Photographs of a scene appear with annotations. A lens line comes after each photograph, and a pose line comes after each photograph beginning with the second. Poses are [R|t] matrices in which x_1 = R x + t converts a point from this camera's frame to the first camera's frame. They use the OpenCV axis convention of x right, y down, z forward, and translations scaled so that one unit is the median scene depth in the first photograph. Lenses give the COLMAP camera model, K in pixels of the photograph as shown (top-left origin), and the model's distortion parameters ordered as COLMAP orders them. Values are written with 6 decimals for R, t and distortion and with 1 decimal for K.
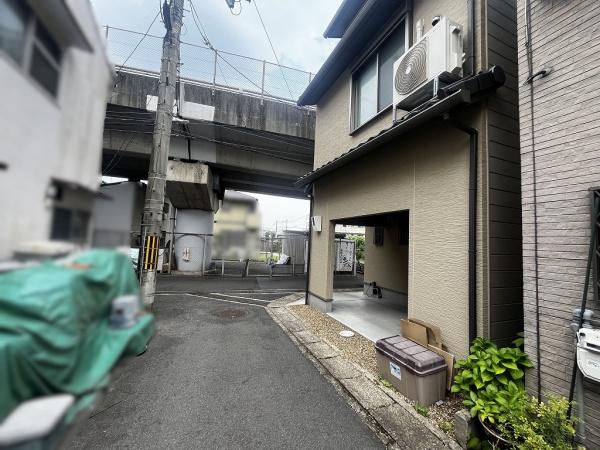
lens RADIAL K [[245.2, 0, 299.8], [0, 245.2, 224.8], [0, 0, 1]] dist [-0.003469, 0.000574]
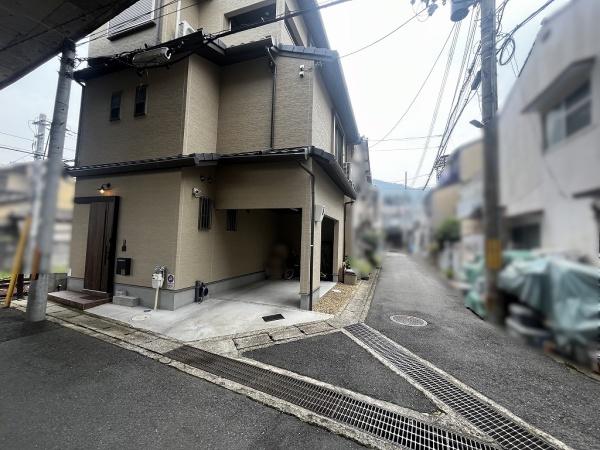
lens RADIAL K [[245.2, 0, 300.7], [0, 245.2, 224.5], [0, 0, 1]] dist [-0.003469, 0.000574]
pose [[-0.753114, -0.027445, 0.657317, -0.627778], [-0.112245, 0.989840, -0.087275, 0.162307], [-0.648244, -0.139509, -0.748544, 2.227559]]
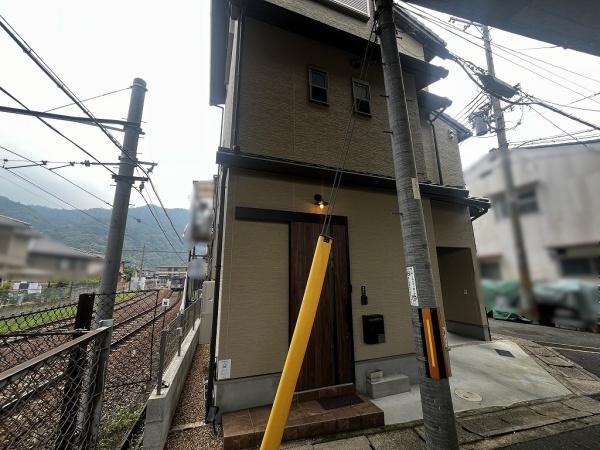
lens RADIAL K [[245.2, 0, 300.4], [0, 245.2, 223.6], [0, 0, 1]] dist [-0.003469, 0.000574]
pose [[-0.999173, -0.031354, 0.025876, 0.947152], [-0.037480, 0.956993, -0.287679, 0.267271], [-0.015743, -0.288411, -0.957377, 2.664864]]
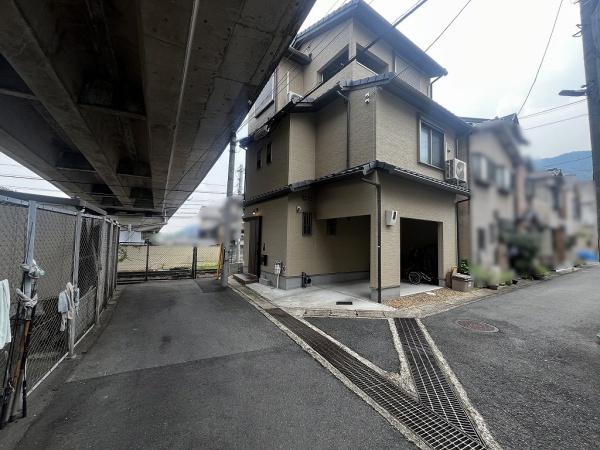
lens RADIAL K [[245.2, 0, 300.2], [0, 245.2, 225.1], [0, 0, 1]] dist [-0.003469, 0.000574]
pose [[-0.224374, 0.011976, 0.974430, -1.085923], [-0.102234, 0.994118, -0.035758, 0.130141], [-0.969126, -0.107643, -0.221830, 2.048435]]
